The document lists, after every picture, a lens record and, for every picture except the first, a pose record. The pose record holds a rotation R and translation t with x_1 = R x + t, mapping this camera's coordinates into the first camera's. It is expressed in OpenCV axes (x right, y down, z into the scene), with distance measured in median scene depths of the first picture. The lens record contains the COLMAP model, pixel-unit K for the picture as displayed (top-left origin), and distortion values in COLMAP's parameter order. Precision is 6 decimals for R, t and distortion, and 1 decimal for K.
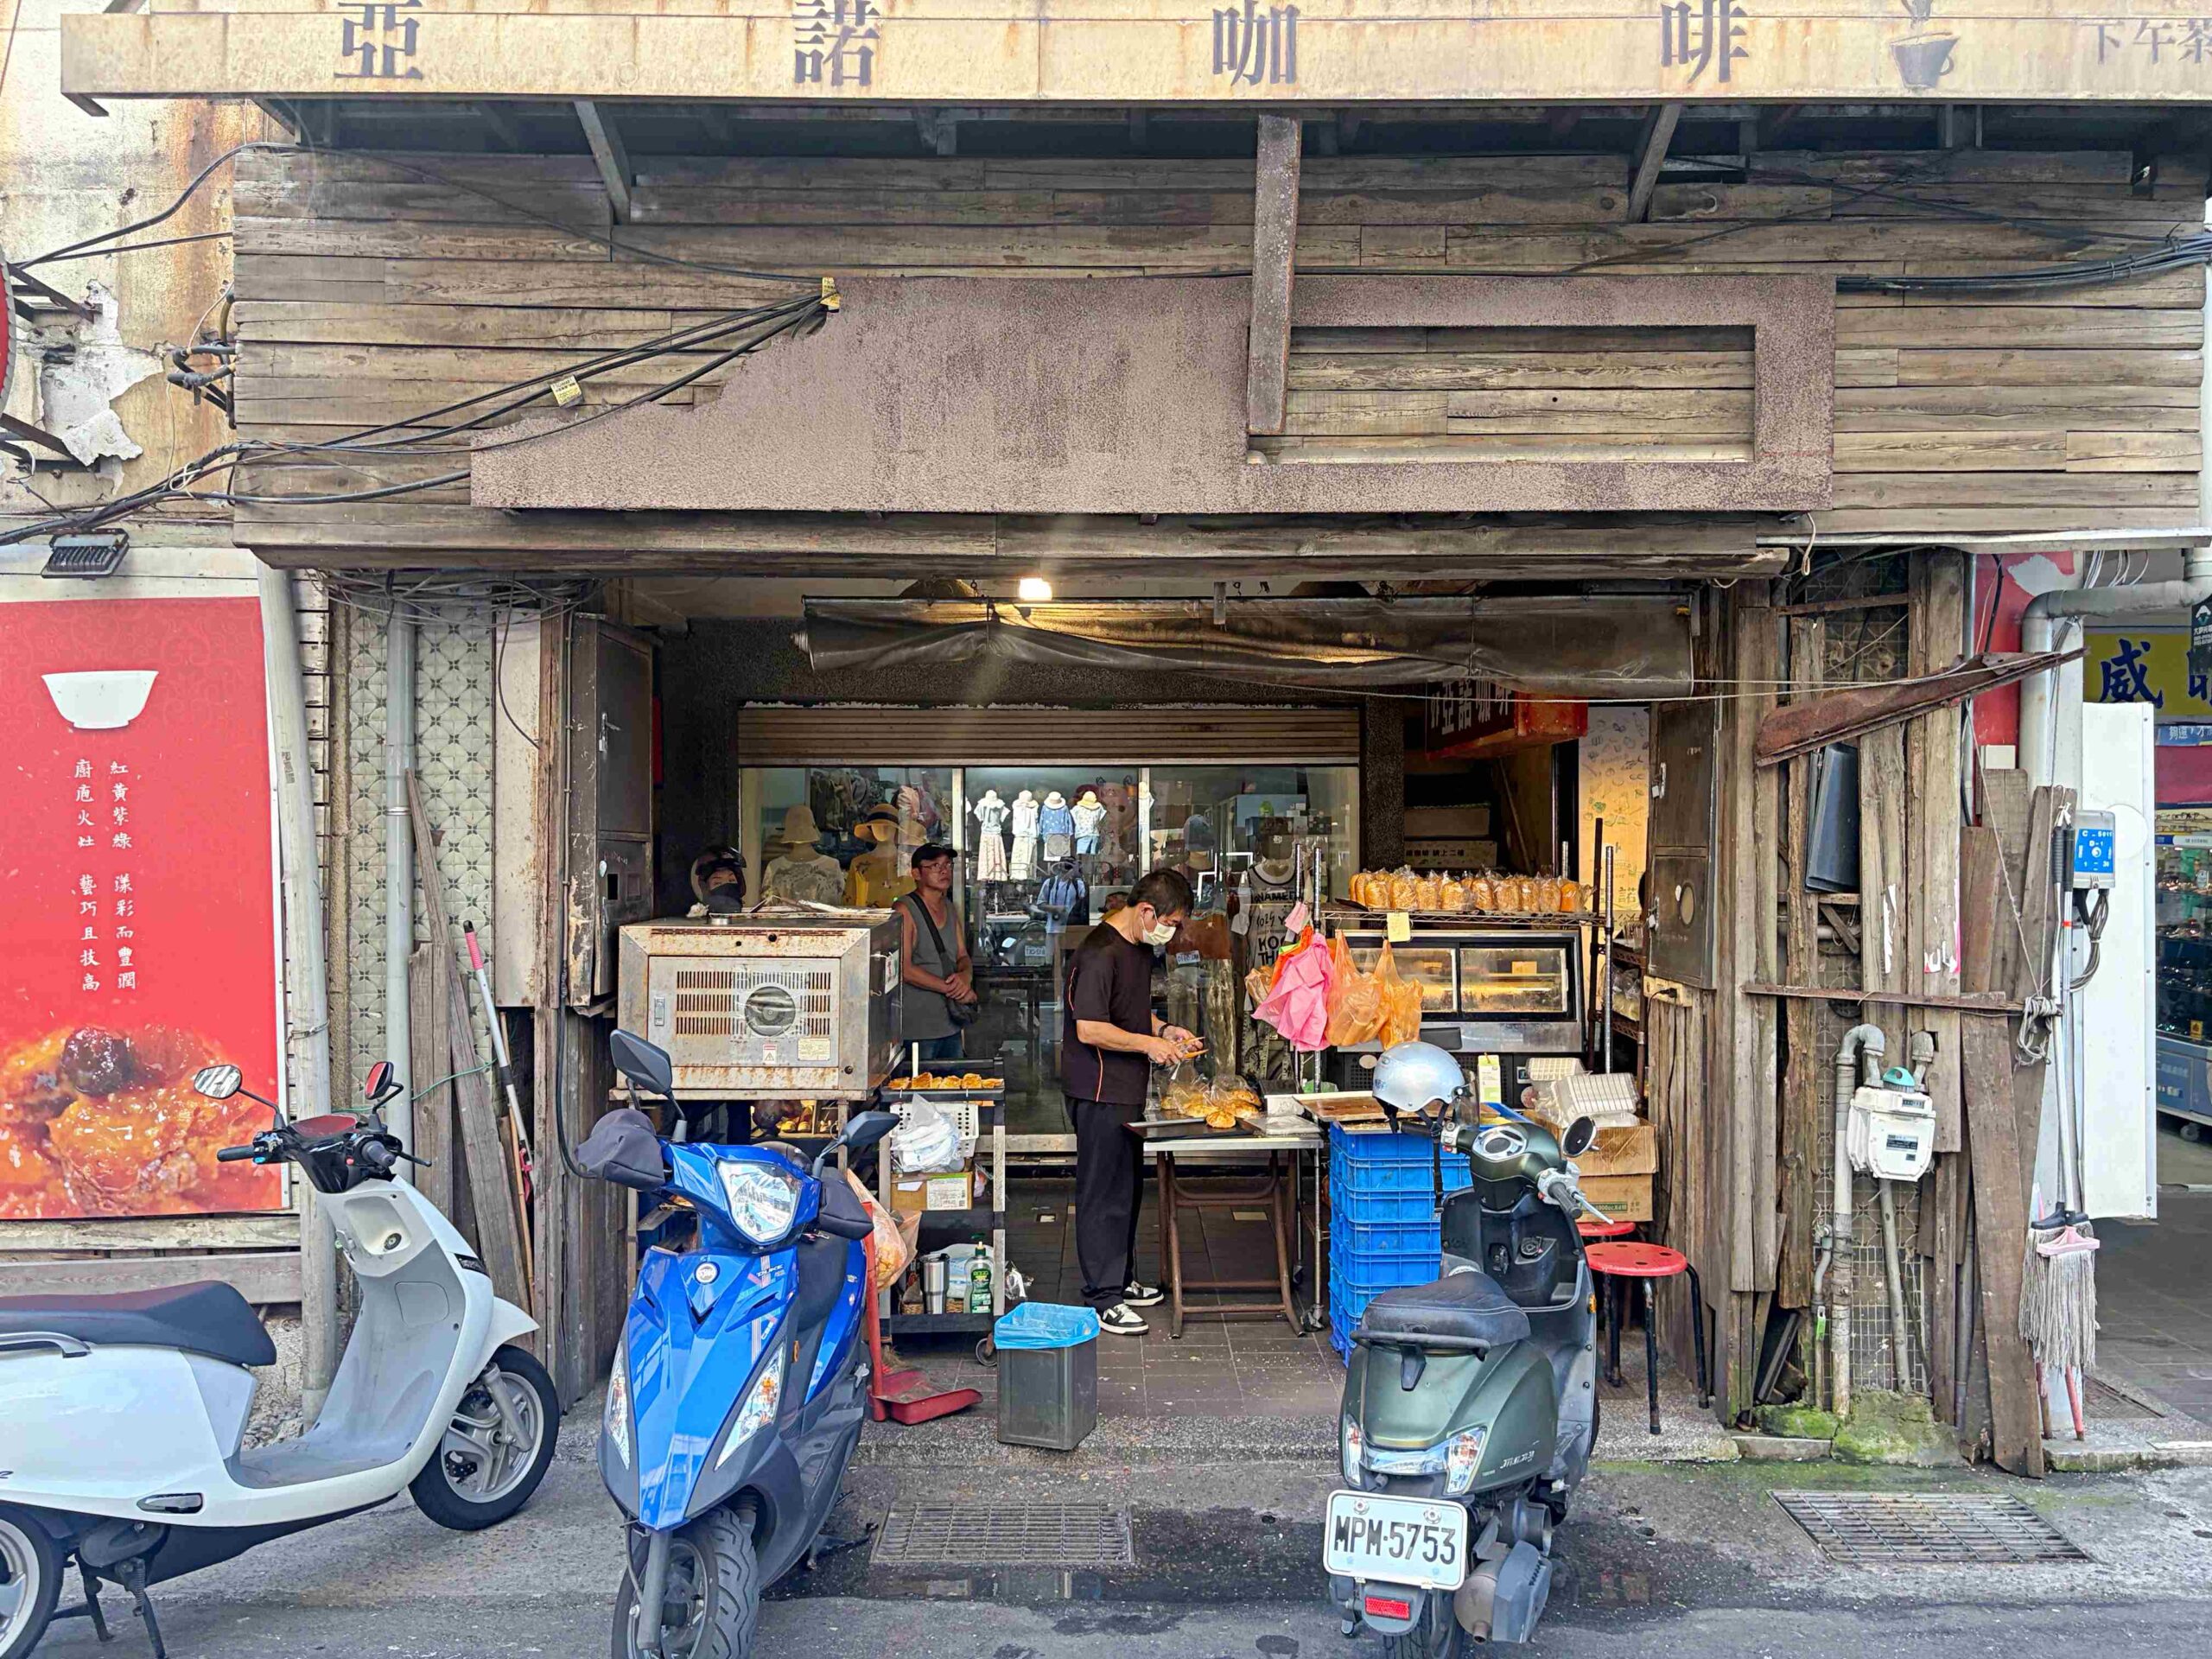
lens RADIAL K [[1713.1, 0, 1101.3], [0, 1713.1, 832.3], [0, 0, 1]] dist [0.040289, -0.046170]
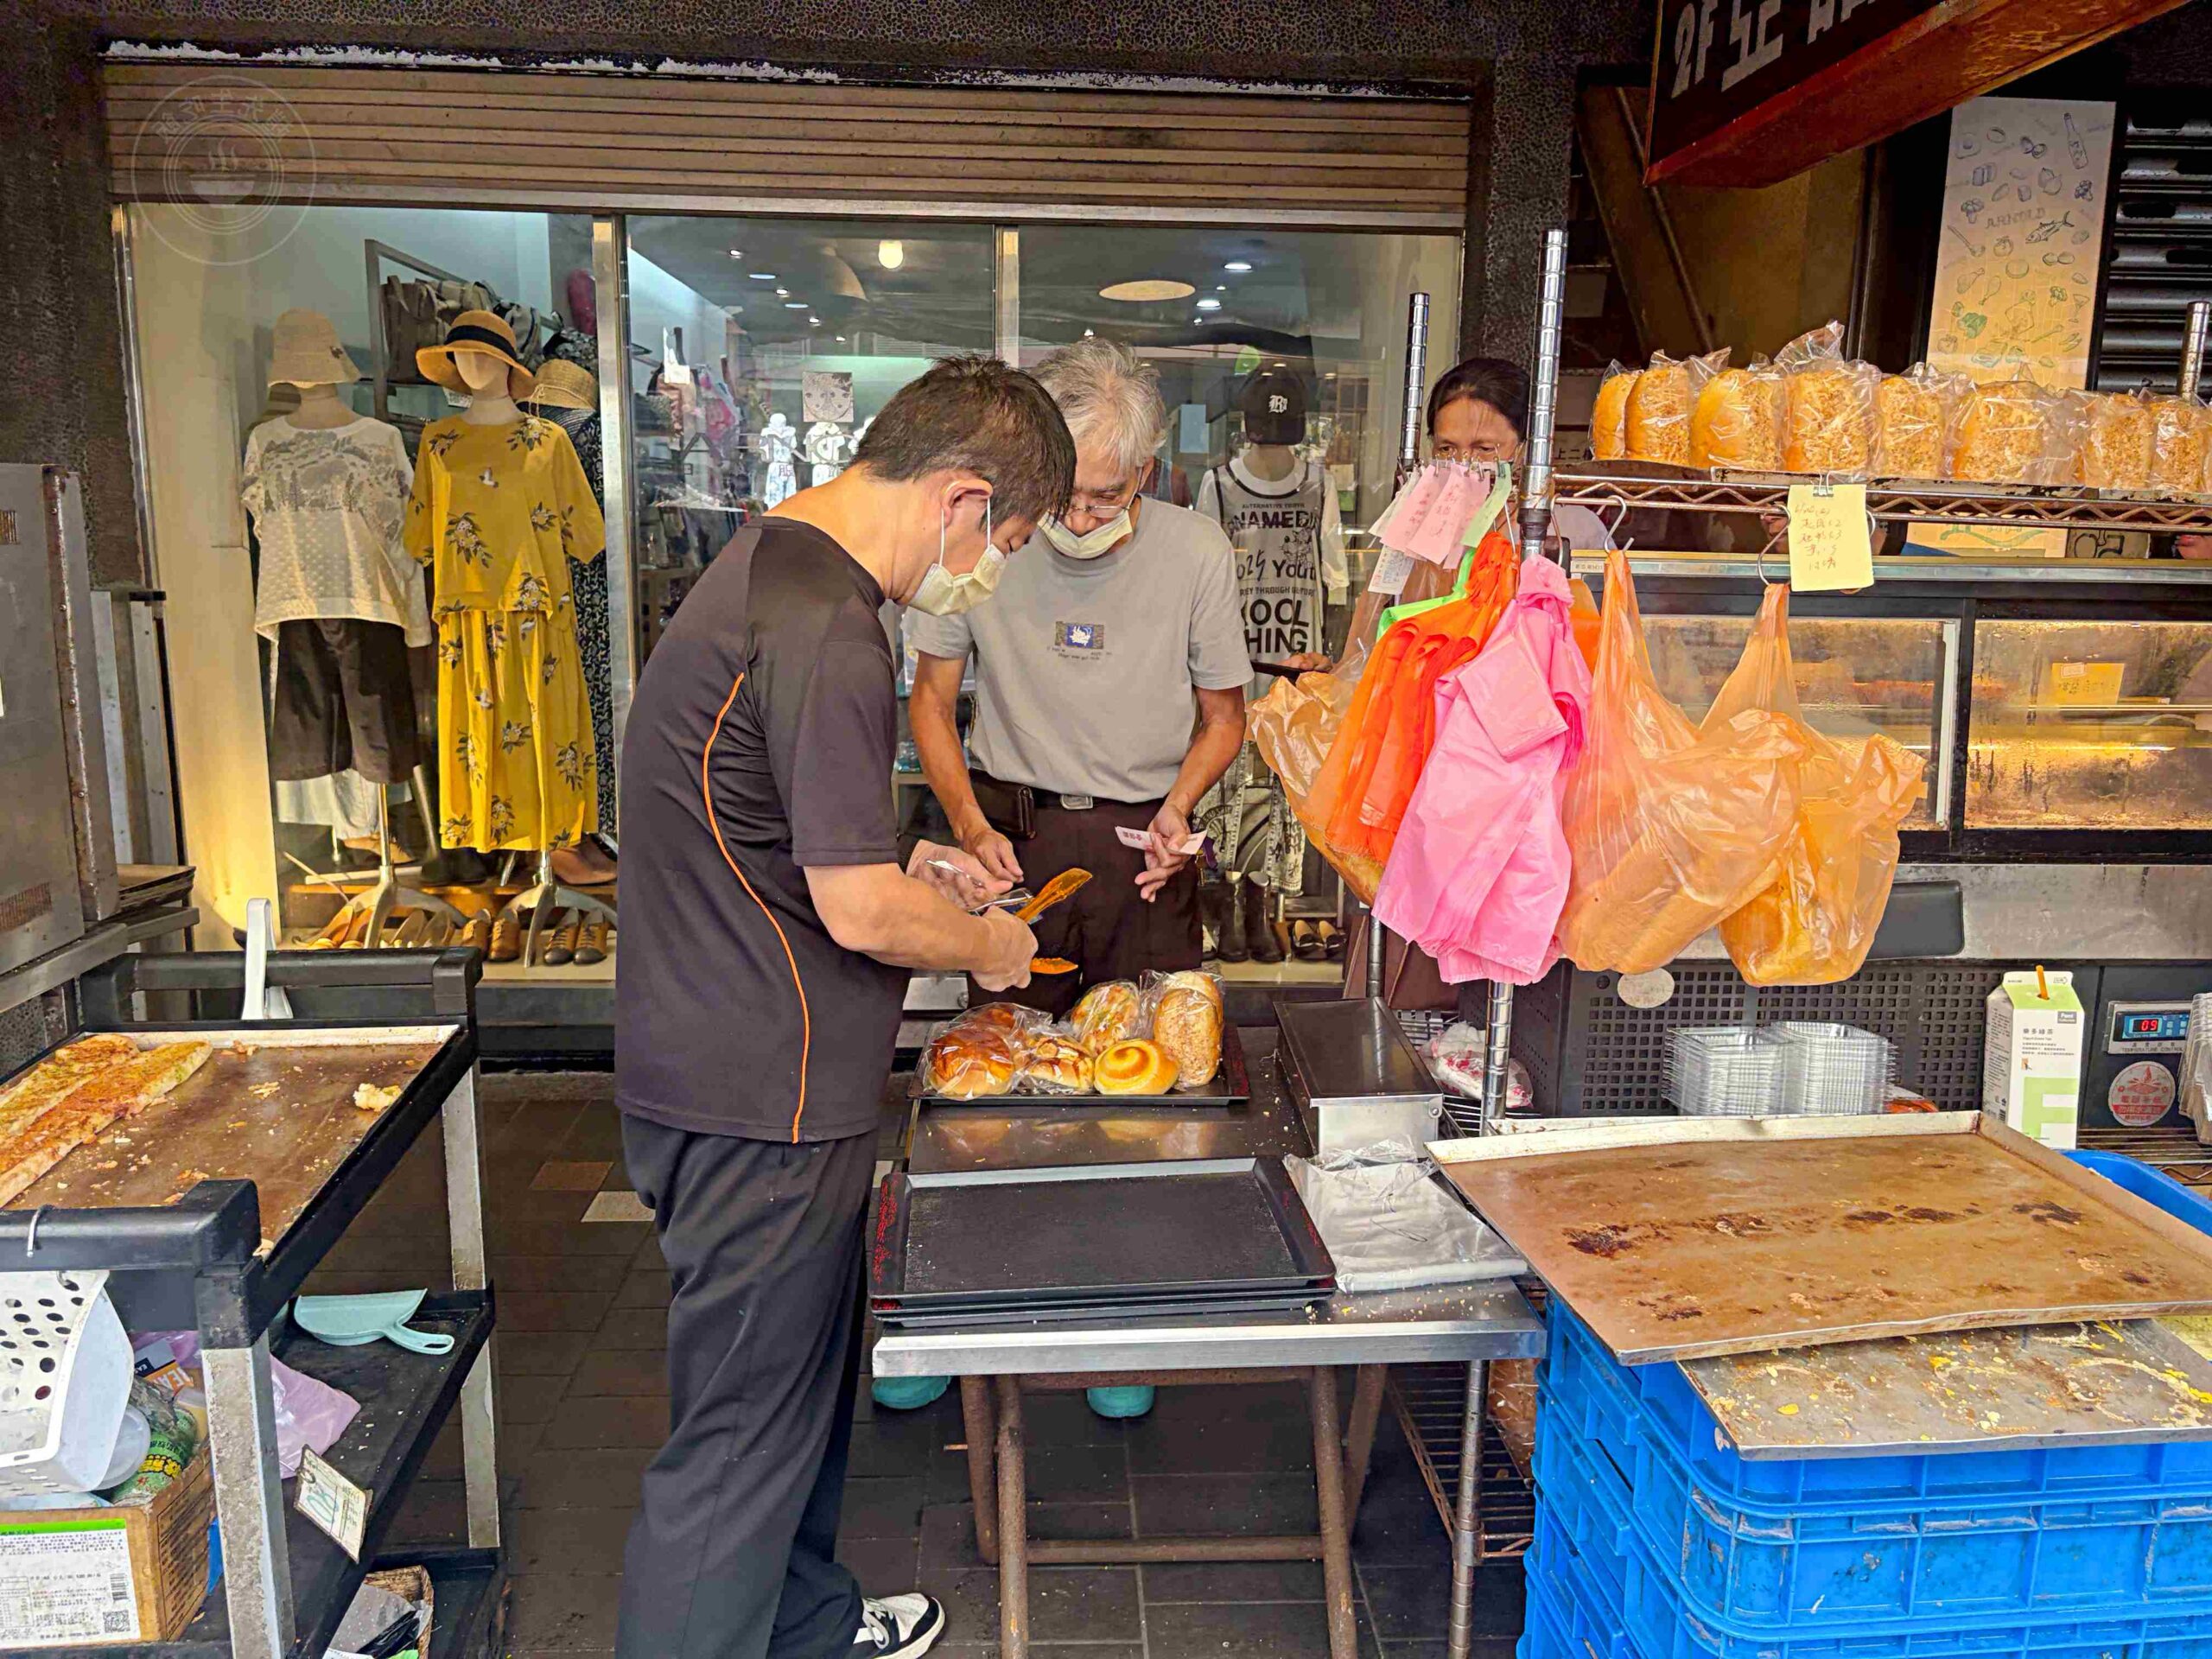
lens RADIAL K [[1713.1, 0, 1106.1], [0, 1713.1, 831.7], [0, 0, 1]] dist [0.040289, -0.046170]
pose [[0.998919, 0.007249, 0.045906, 0.043572], [-0.015789, 0.981942, 0.188523, 0.049619], [-0.043710, -0.189044, 0.980995, 0.703493]]
